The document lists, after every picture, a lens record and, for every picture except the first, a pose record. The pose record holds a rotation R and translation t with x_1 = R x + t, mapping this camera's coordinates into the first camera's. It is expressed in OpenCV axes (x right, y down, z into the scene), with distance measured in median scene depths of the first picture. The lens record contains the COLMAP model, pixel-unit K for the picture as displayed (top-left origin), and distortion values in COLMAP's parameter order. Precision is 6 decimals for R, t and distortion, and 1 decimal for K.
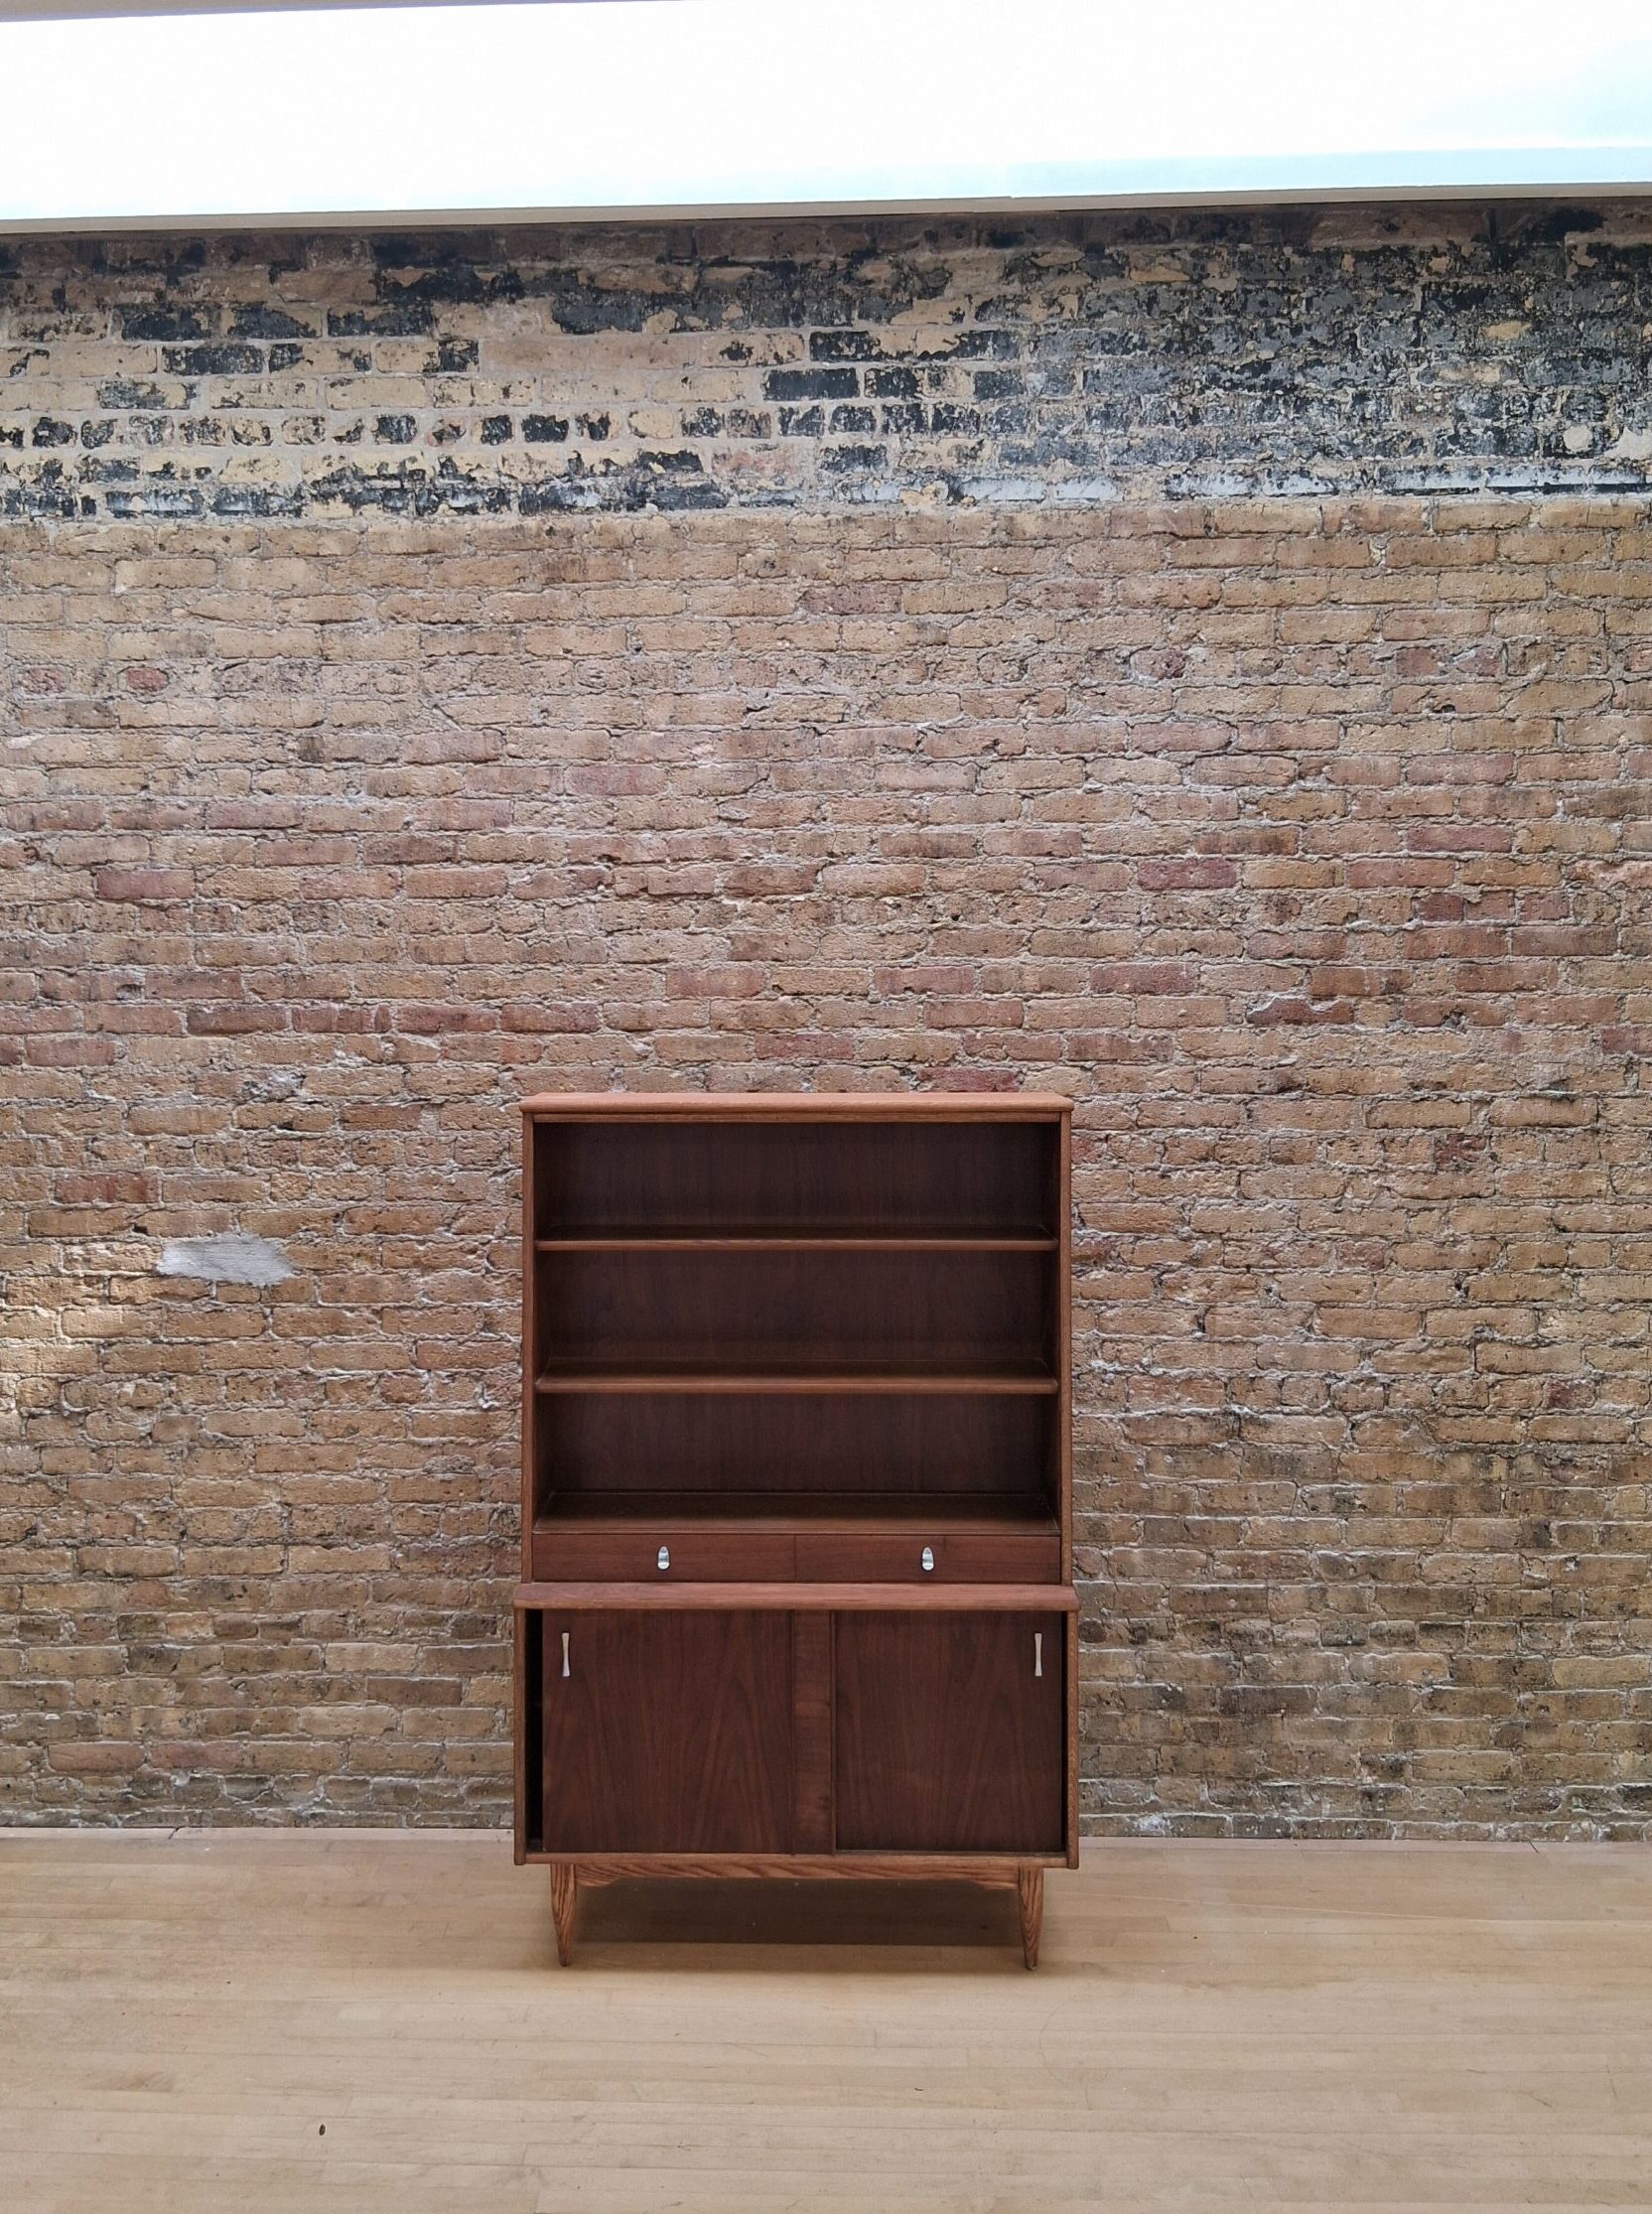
lens RADIAL K [[1949.2, 0, 762.8], [0, 1949.2, 1085.1], [0, 0, 1]] dist [0.083375, -0.114912]
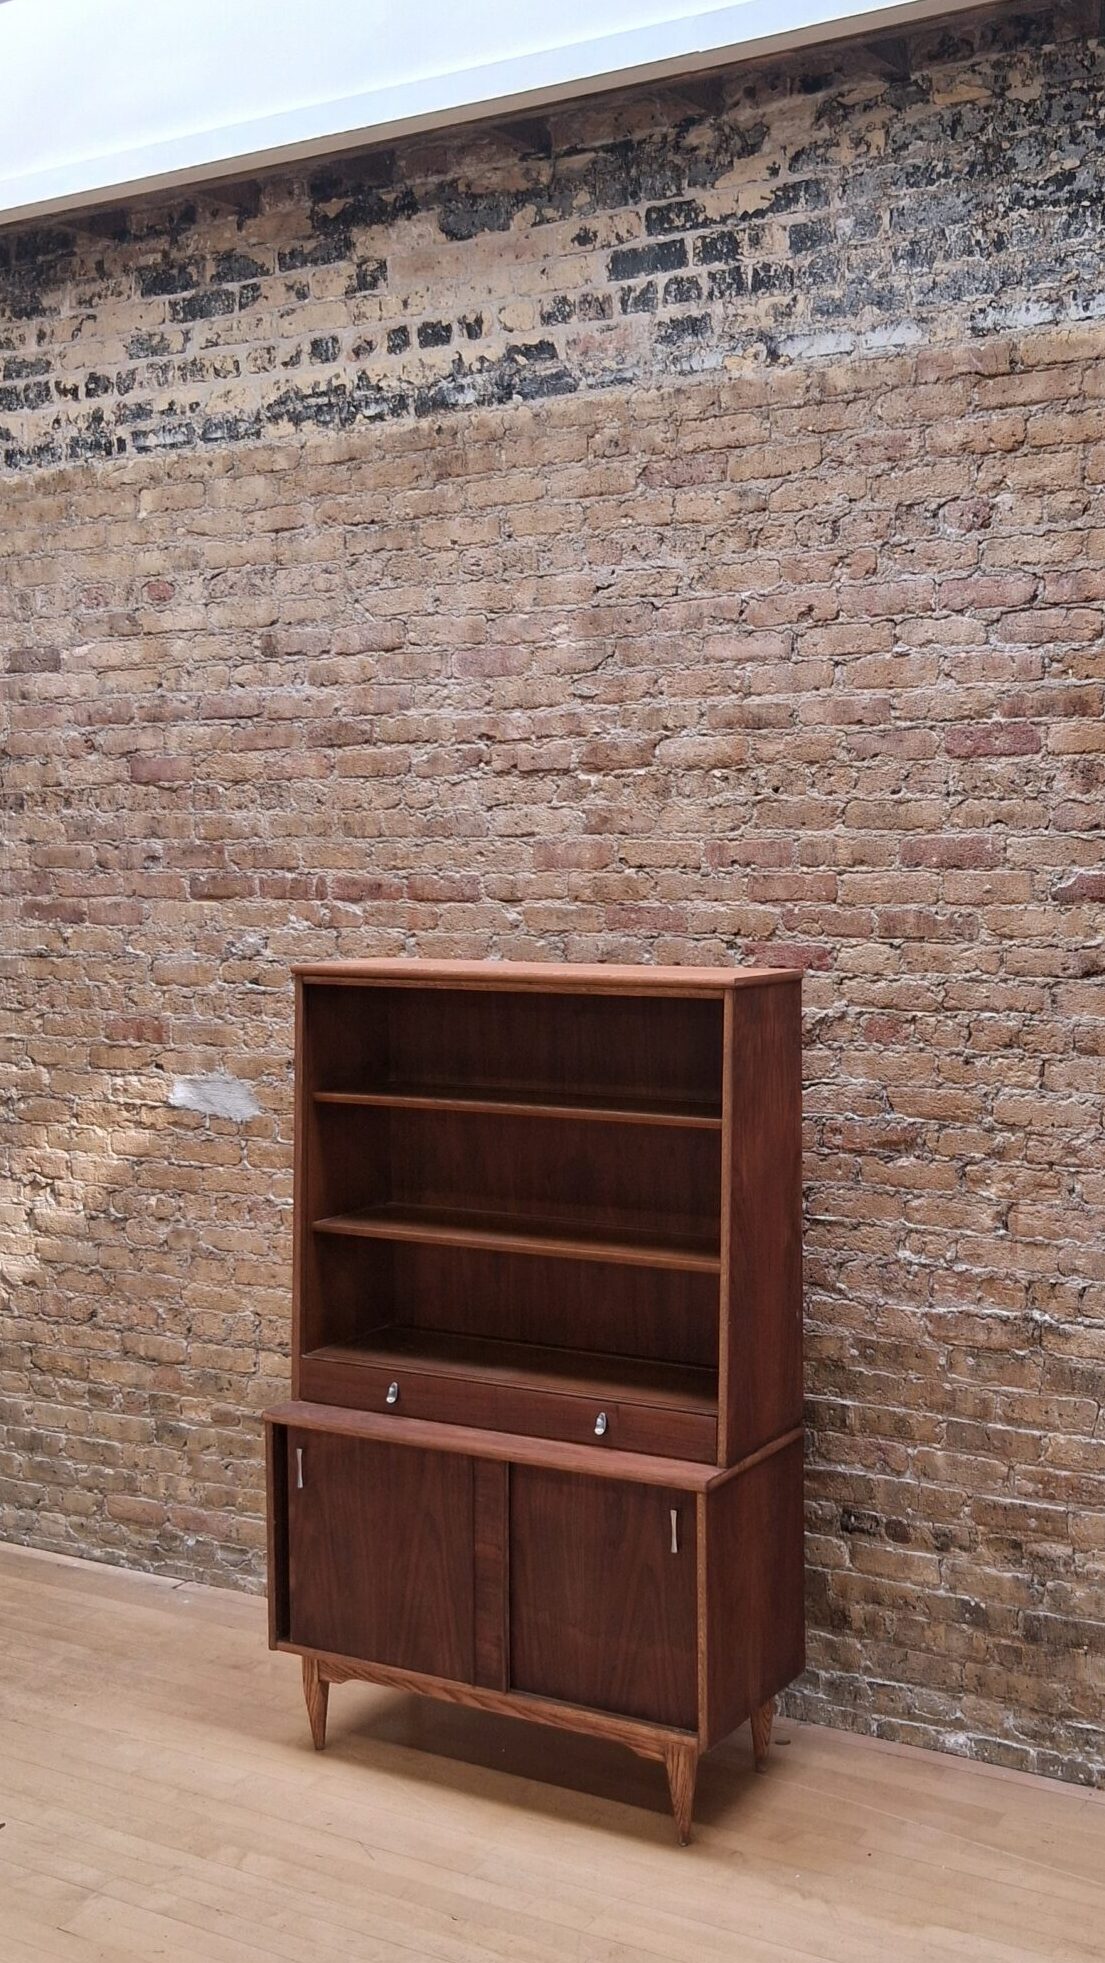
lens RADIAL K [[1957.4, 0, 785.1], [0, 1957.4, 996.5], [0, 0, 1]] dist [0.061689, 0.000000]
pose [[0.898770, 0.033018, -0.437175, 0.536436], [-0.023030, 0.999339, 0.028129, -0.009477], [0.437815, -0.015213, 0.898937, 0.114331]]
